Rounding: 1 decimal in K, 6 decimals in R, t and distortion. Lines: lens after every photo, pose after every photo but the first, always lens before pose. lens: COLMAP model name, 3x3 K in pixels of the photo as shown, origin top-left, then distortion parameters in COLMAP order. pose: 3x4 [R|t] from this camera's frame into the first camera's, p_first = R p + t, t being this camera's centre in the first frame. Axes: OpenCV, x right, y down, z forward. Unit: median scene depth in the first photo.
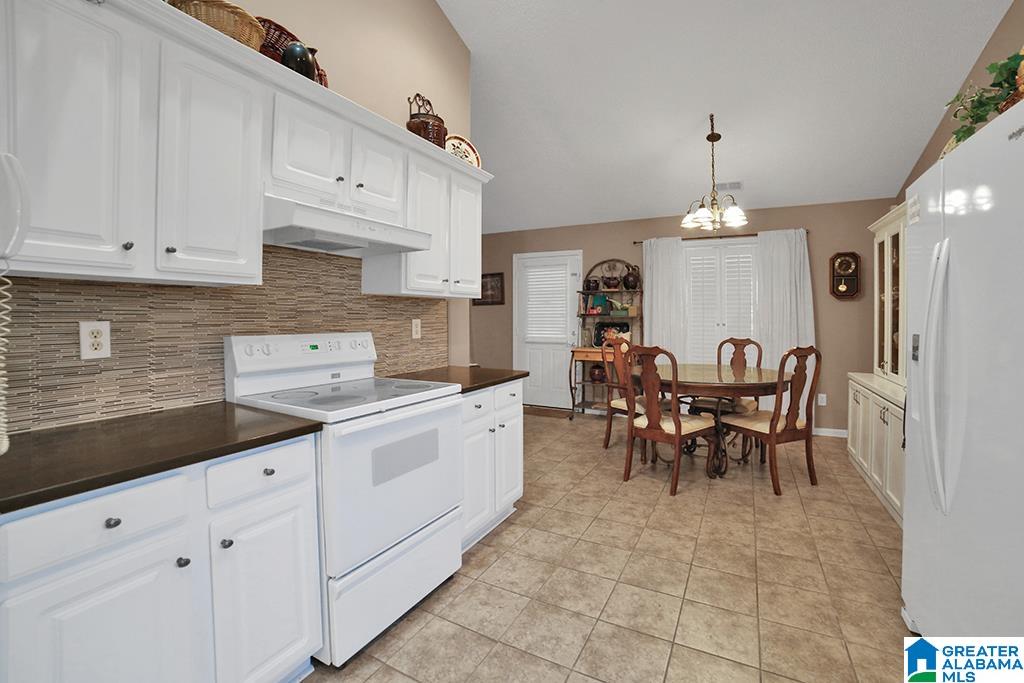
lens RADIAL K [[455.6, 0, 512.8], [0, 455.6, 313.3], [0, 0, 1]] dist [-0.091071, 0.033729]
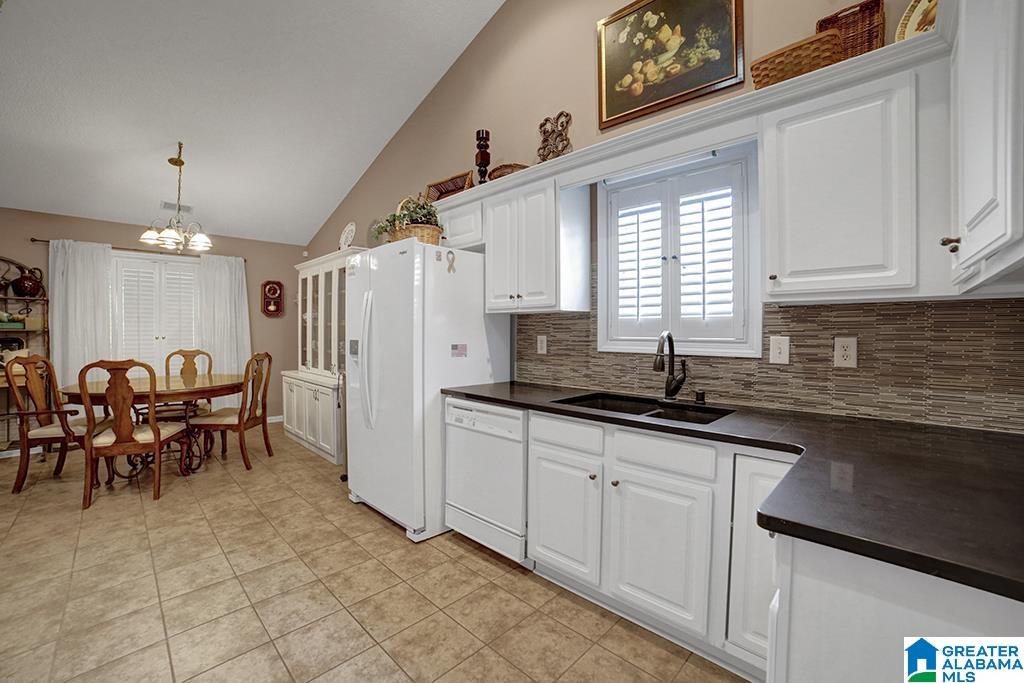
lens RADIAL K [[455.6, 0, 512.8], [0, 455.6, 313.3], [0, 0, 1]] dist [-0.091071, 0.033729]
pose [[0.304299, 0.033596, 0.951984, -0.371047], [-0.003803, 0.999413, -0.034054, -0.000061], [-0.952569, 0.006742, 0.304248, -0.118379]]
